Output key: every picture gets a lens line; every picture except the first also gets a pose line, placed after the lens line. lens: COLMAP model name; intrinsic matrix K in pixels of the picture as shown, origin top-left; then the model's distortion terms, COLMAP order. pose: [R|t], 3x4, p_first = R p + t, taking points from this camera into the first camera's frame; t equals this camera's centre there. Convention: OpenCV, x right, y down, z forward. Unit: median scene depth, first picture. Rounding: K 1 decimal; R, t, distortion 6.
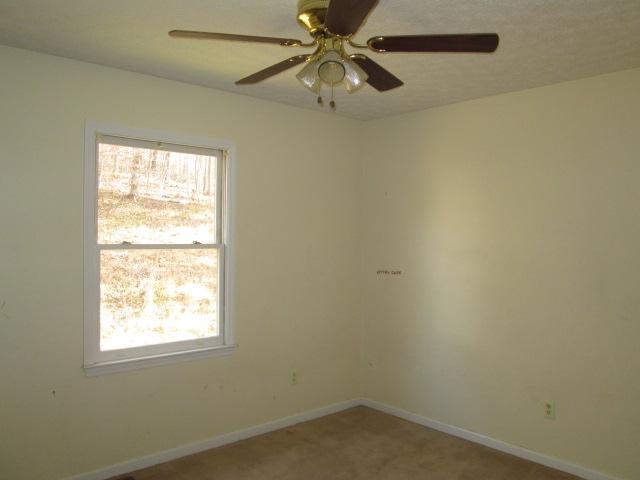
lens RADIAL K [[534.9, 0, 320.0], [0, 534.9, 240.0], [0, 0, 1]] dist [-0.014980, 0.004450]
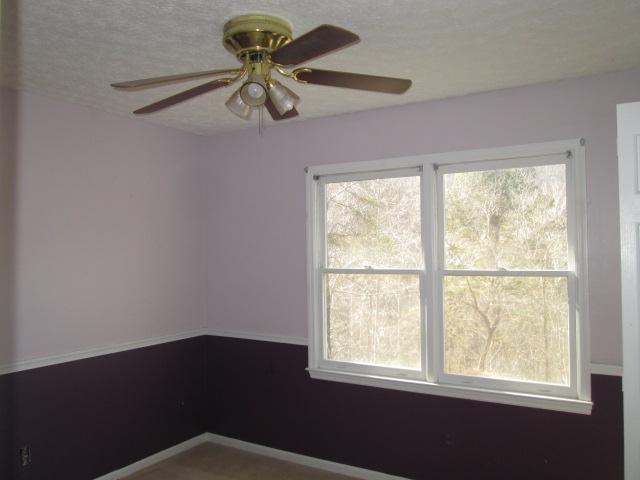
lens RADIAL K [[534.9, 0, 320.0], [0, 534.9, 240.0], [0, 0, 1]] dist [-0.014980, 0.004450]
pose [[0.333236, -0.046717, -0.941685, 0.672653], [0.001364, 0.998795, -0.049067, 0.002263], [0.942842, 0.015066, 0.332898, 0.584082]]
